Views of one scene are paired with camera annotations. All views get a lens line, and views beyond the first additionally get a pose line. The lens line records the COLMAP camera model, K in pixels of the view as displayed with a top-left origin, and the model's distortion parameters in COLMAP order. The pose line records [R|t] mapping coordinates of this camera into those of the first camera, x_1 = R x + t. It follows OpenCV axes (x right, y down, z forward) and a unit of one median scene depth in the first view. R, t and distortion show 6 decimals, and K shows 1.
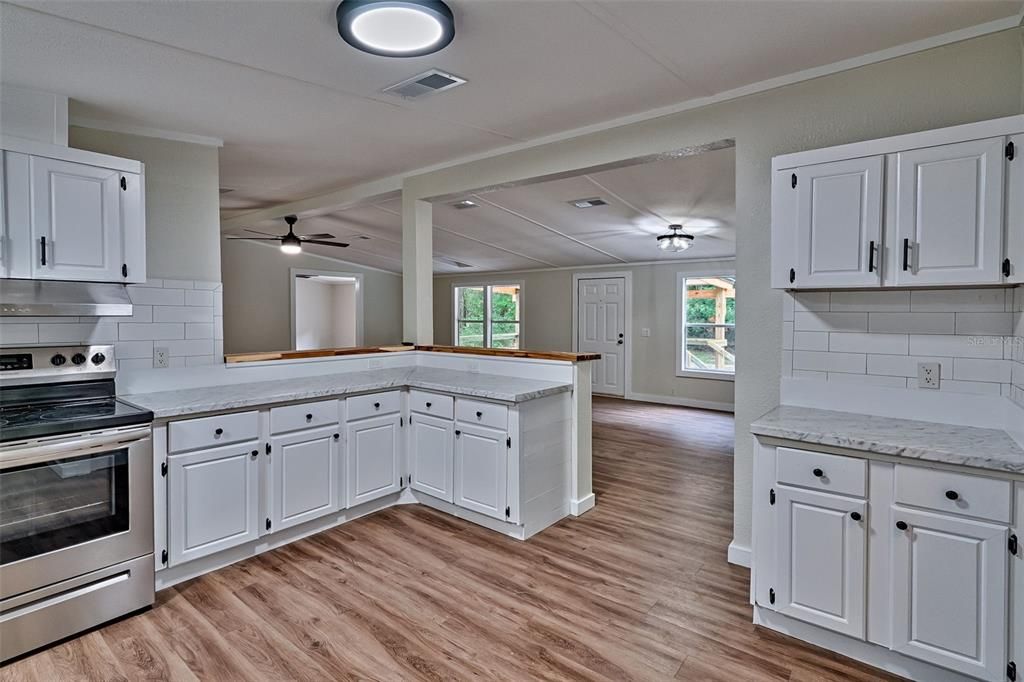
lens RADIAL K [[467.1, 0, 512.0], [0, 467.1, 341.0], [0, 0, 1]] dist [-0.003461, -0.000674]
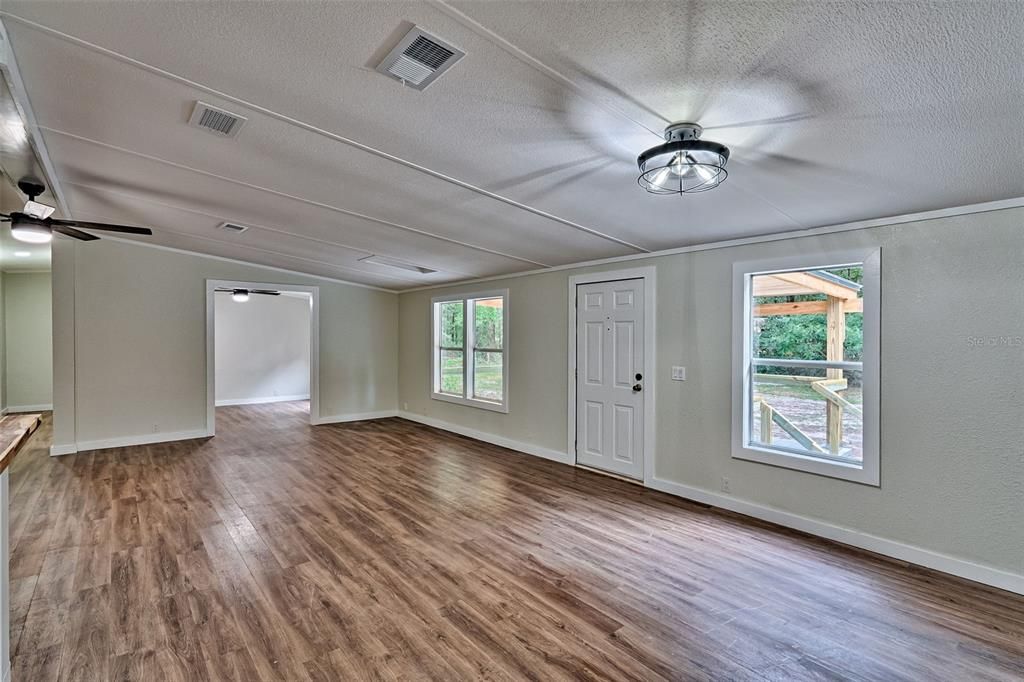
lens RADIAL K [[516.1, 0, 479.0], [0, 516.1, 357.4], [0, 0, 1]] dist [-0.001691, -0.000037]
pose [[0.980372, 0.006255, -0.197060, 0.130376], [-0.009760, 0.999811, -0.016817, -0.018564], [0.196917, 0.018411, 0.980247, 0.258147]]
